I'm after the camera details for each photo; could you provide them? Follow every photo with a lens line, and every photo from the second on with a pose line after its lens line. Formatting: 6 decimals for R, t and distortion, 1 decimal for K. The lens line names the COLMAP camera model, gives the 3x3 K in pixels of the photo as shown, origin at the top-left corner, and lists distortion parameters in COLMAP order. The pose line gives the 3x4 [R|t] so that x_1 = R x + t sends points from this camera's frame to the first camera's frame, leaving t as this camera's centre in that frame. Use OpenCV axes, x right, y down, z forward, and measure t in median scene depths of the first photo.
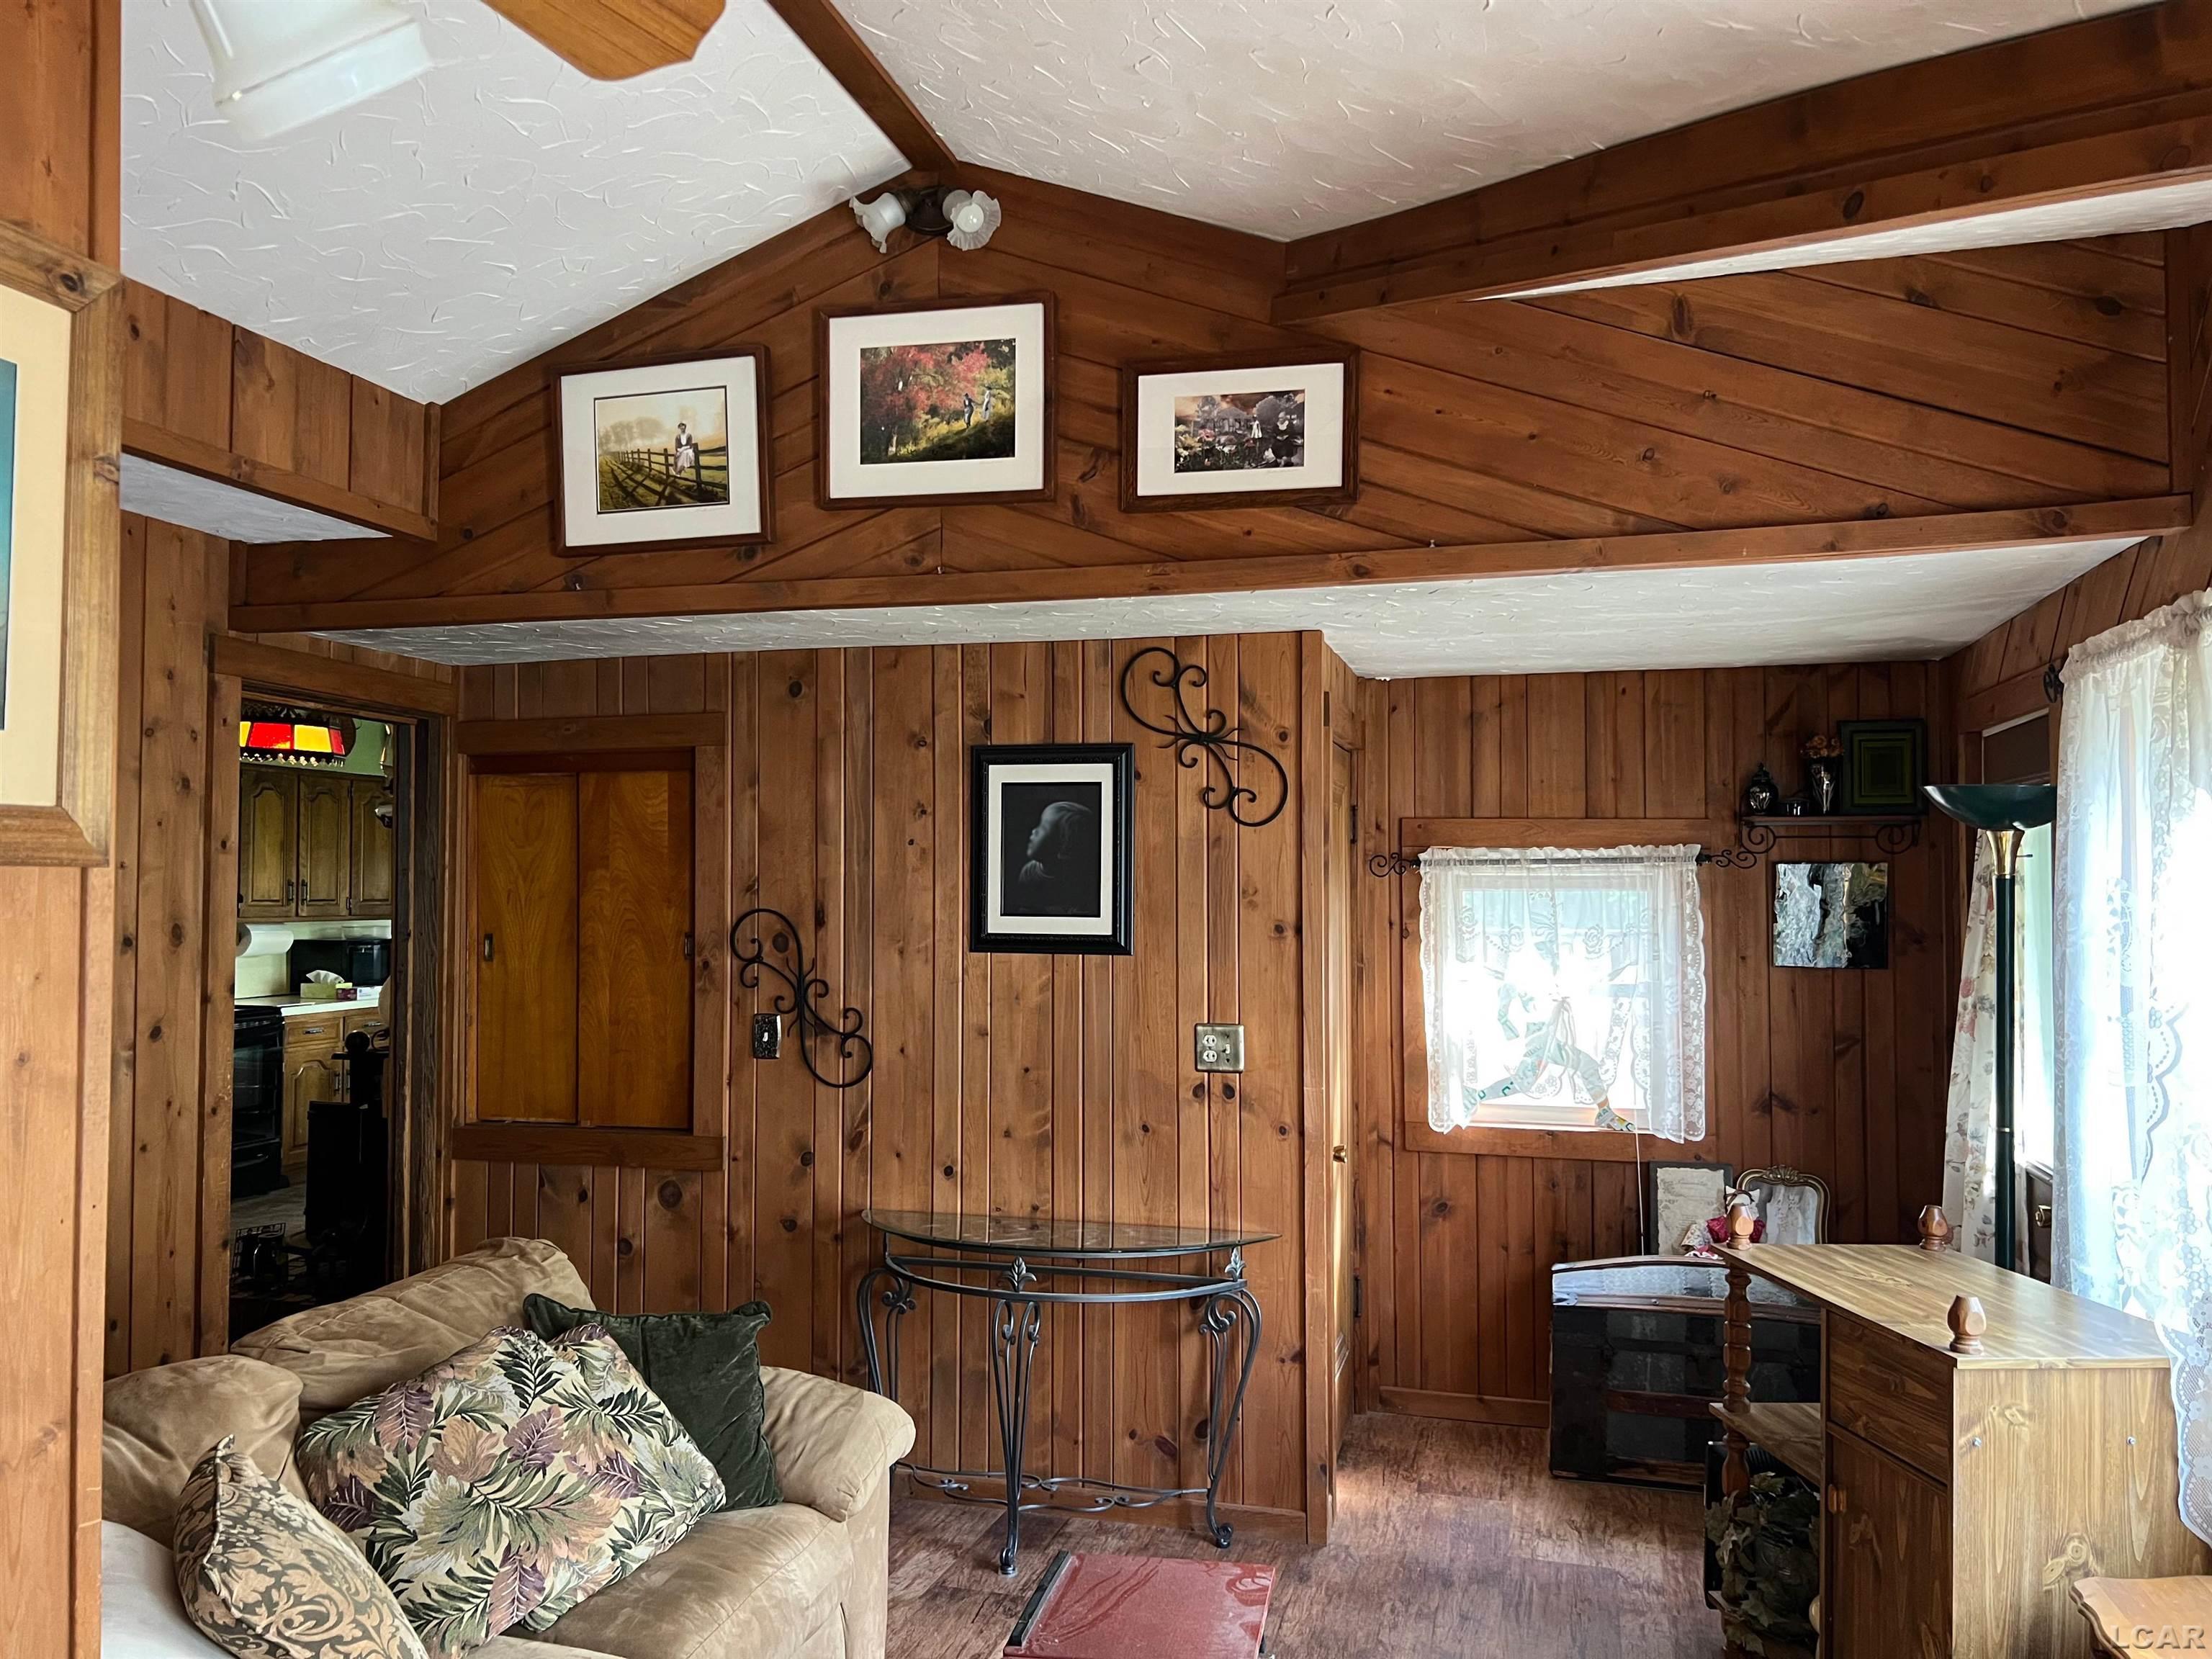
lens RADIAL K [[1665.1, 0, 1109.9], [0, 1665.1, 841.8], [0, 0, 1]] dist [0.062987, -0.069016]
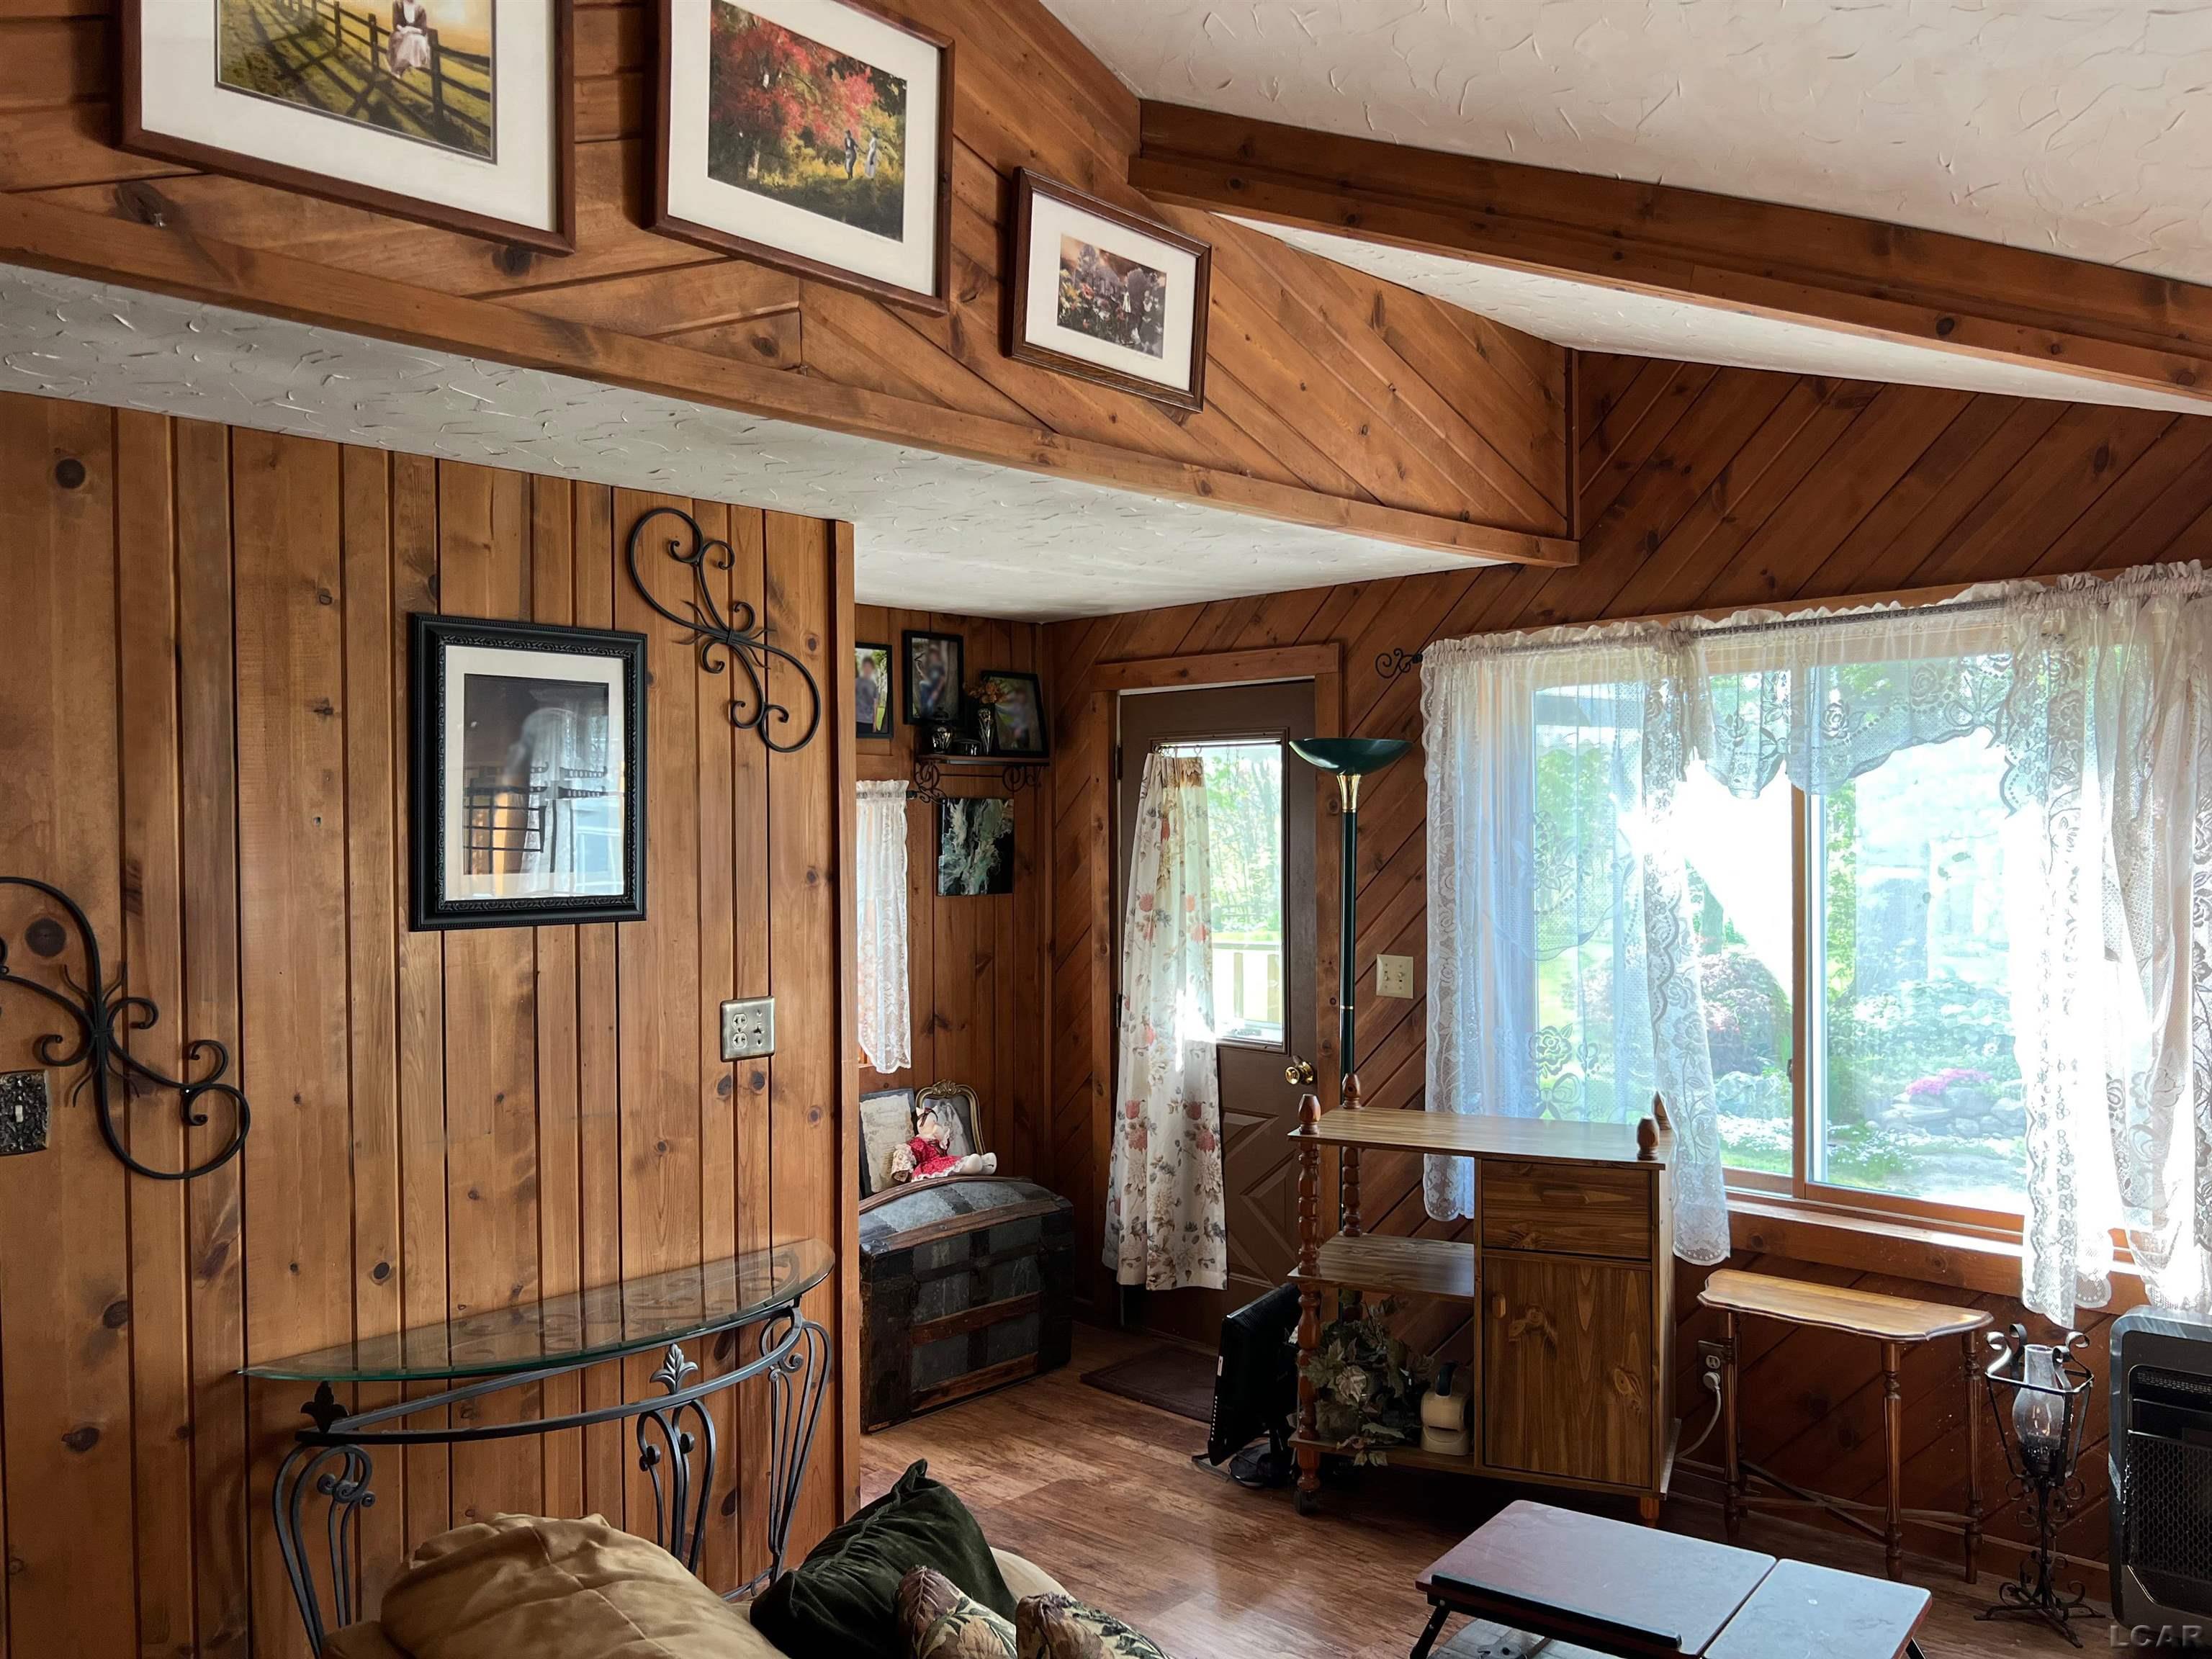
lens RADIAL K [[1665.1, 0, 1119.1], [0, 1665.1, 833.5], [0, 0, 1]] dist [0.062987, -0.069016]
pose [[0.475954, -0.014711, 0.879347, -0.554310], [-0.015002, 0.999579, 0.024842, 0.008178], [-0.879342, -0.025016, 0.475533, 0.465114]]
